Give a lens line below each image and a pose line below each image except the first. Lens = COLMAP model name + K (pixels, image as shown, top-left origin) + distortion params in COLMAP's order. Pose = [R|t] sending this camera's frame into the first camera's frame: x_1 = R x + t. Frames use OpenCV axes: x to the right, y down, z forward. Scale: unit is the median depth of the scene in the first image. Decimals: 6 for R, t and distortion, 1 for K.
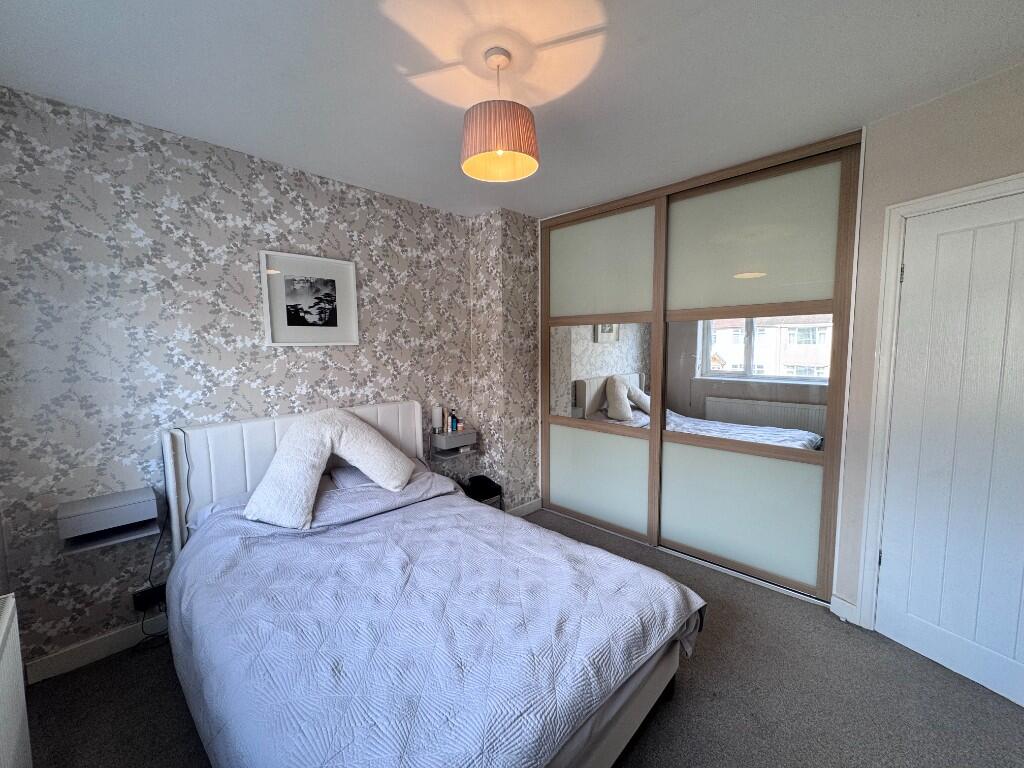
lens RADIAL K [[405.5, 0, 512.8], [0, 405.5, 381.6], [0, 0, 1]] dist [-0.003979, -0.000135]
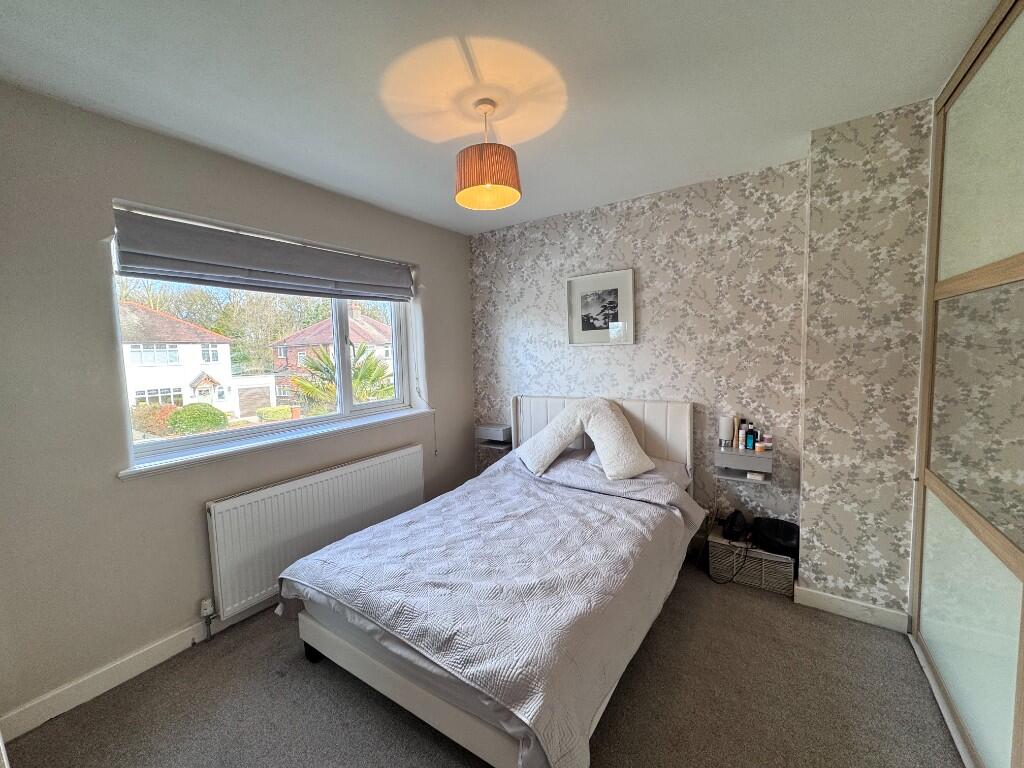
lens RADIAL K [[405.5, 0, 512.8], [0, 405.5, 381.6], [0, 0, 1]] dist [-0.003979, -0.000135]
pose [[0.187445, 0.079581, -0.979046, 0.685506], [-0.059334, 0.995810, 0.069584, -0.048775], [0.980481, 0.045048, 0.191382, 0.507940]]
